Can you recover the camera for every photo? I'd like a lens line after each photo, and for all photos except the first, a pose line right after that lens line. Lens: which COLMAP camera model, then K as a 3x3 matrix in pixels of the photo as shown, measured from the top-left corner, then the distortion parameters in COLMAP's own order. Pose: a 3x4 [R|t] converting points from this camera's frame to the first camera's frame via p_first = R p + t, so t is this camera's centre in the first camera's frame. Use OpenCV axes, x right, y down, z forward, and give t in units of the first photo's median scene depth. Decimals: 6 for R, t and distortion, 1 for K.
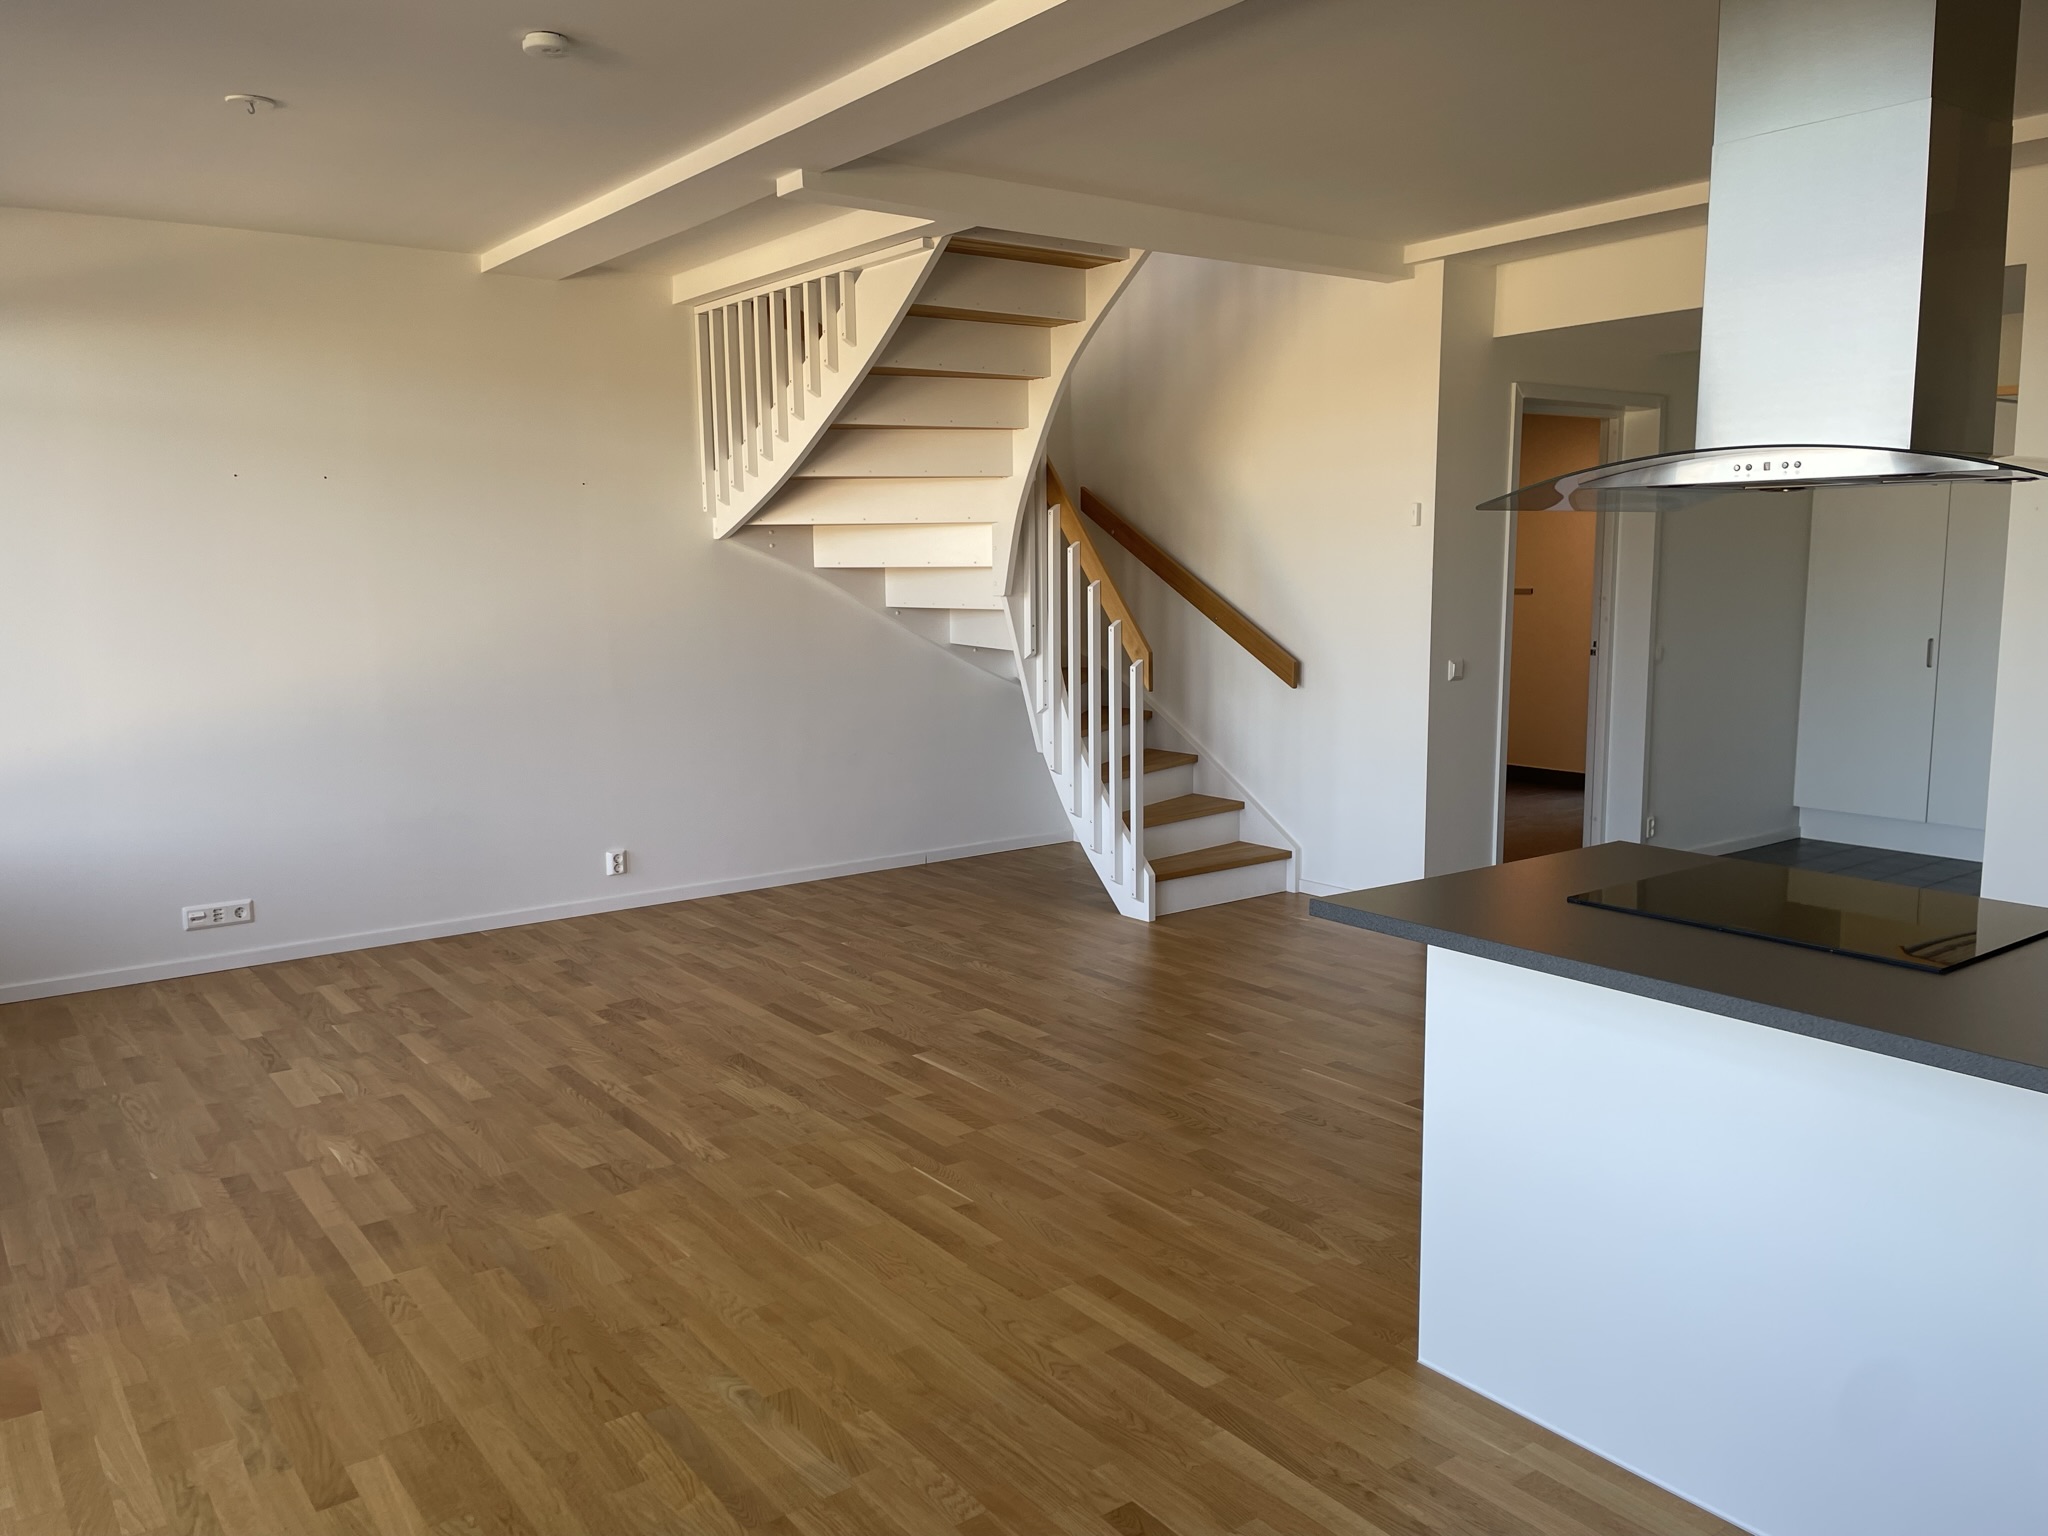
lens RADIAL K [[1549.2, 0, 1024.3], [0, 1549.2, 778.2], [0, 0, 1]] dist [0.083364, -0.105826]
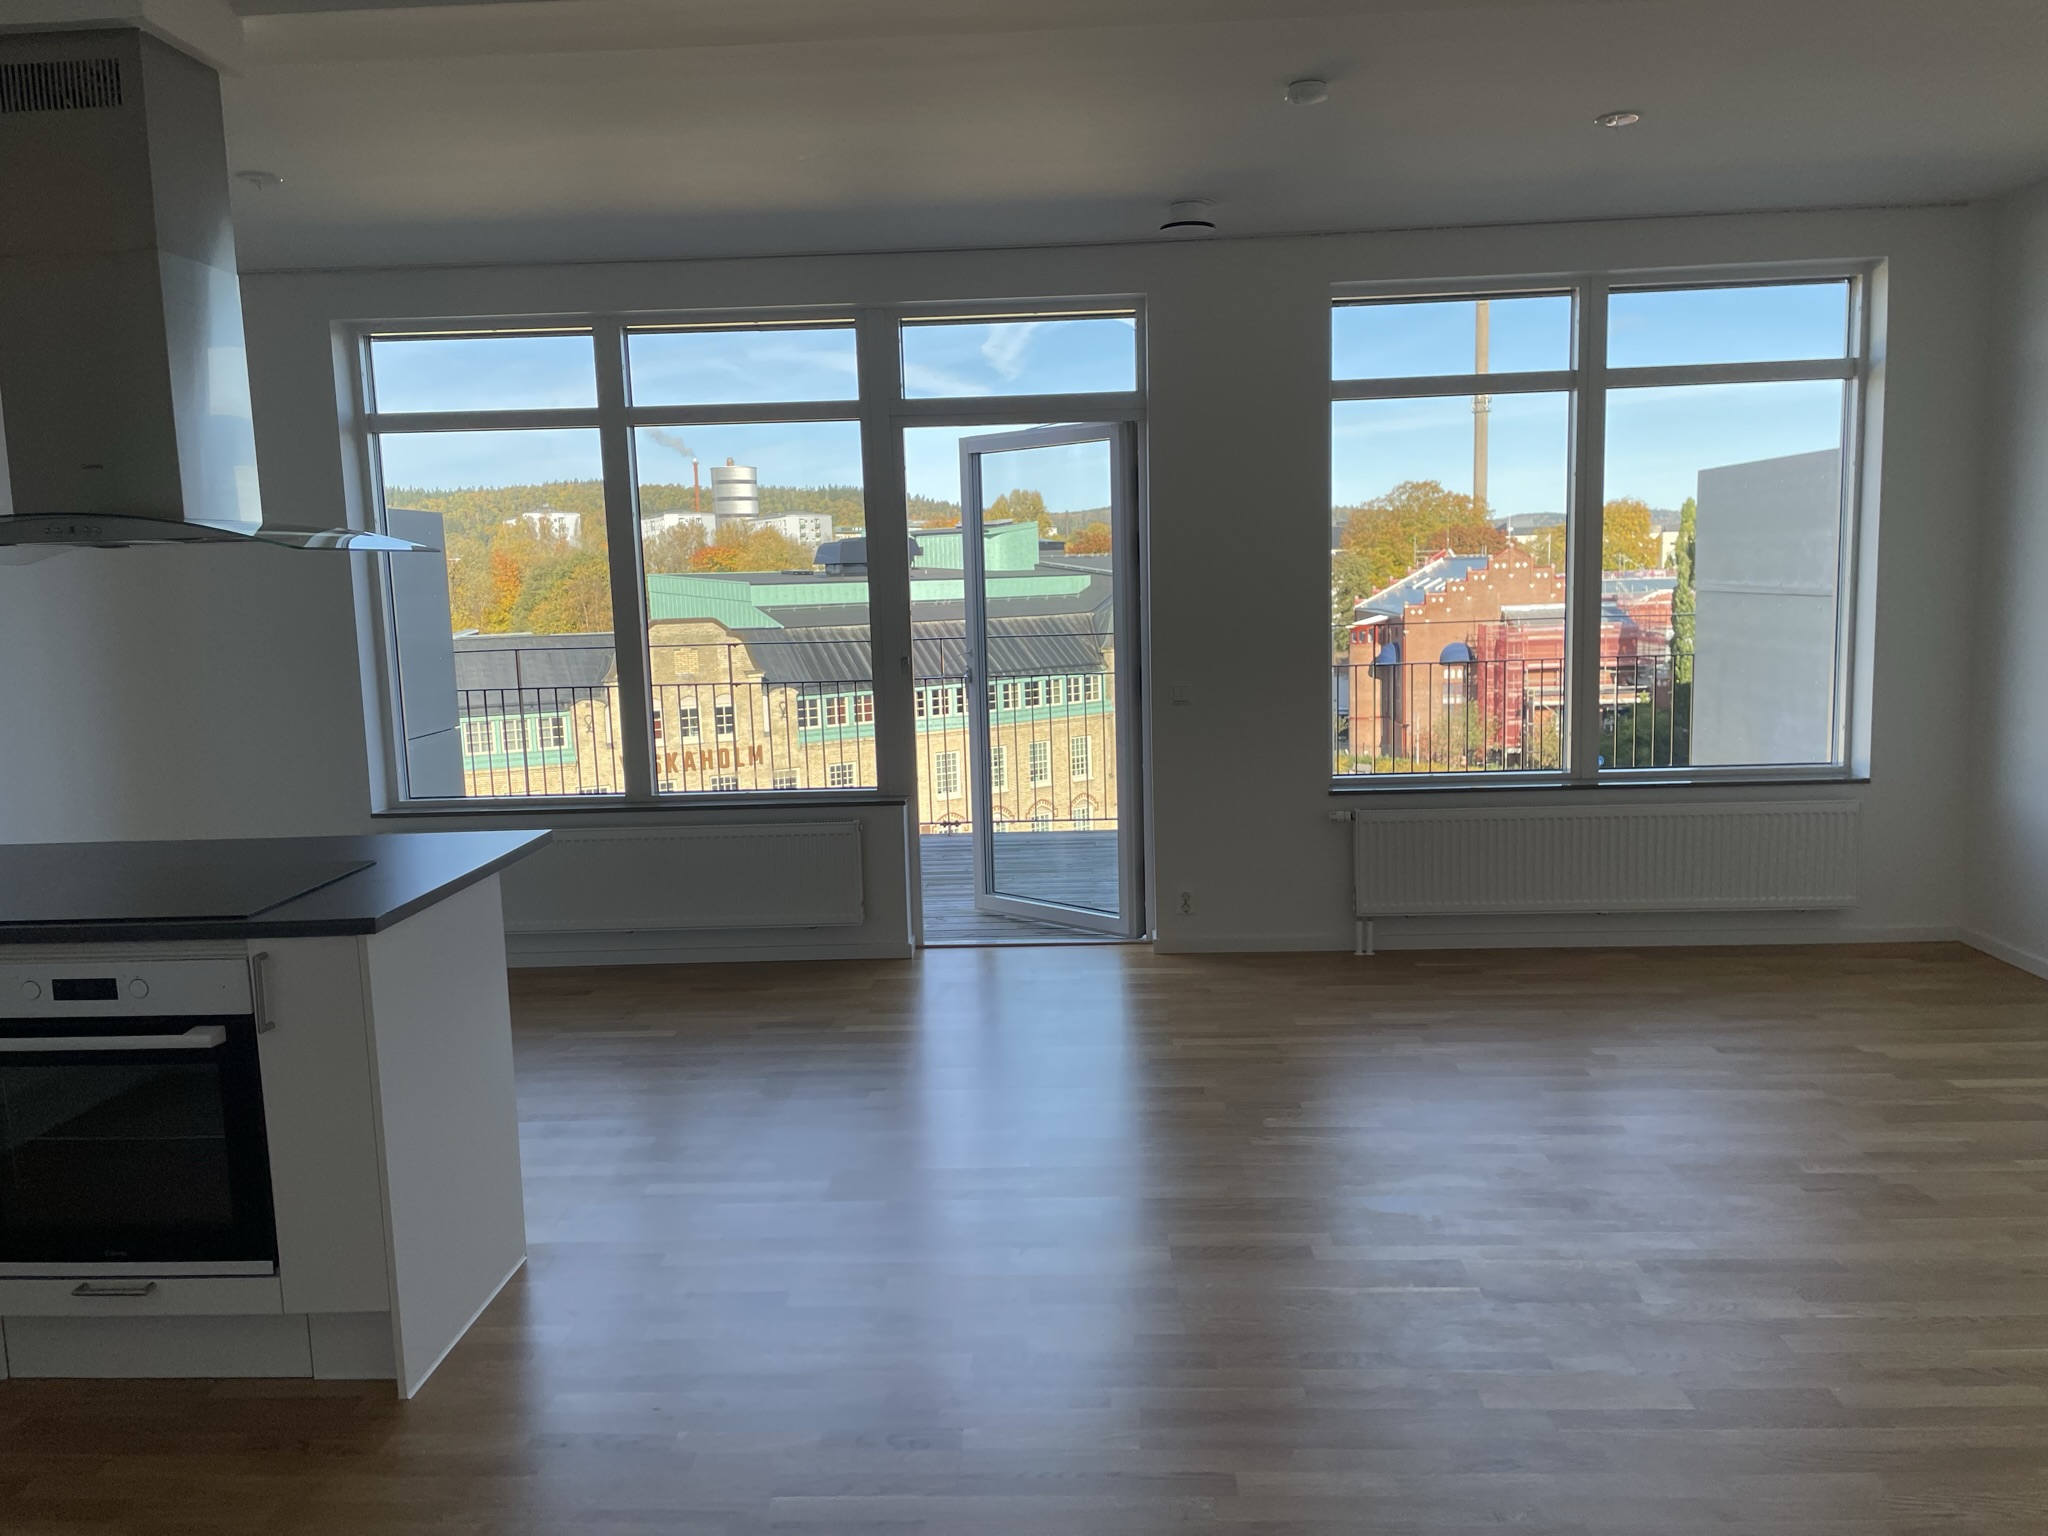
lens RADIAL K [[1549.2, 0, 1024.3], [0, 1549.2, 778.2], [0, 0, 1]] dist [0.083364, -0.105826]
pose [[-0.627356, 0.135368, -0.766877, 0.559428], [-0.076722, 0.969240, 0.233852, -0.185444], [0.774944, 0.205545, -0.597673, 1.231314]]
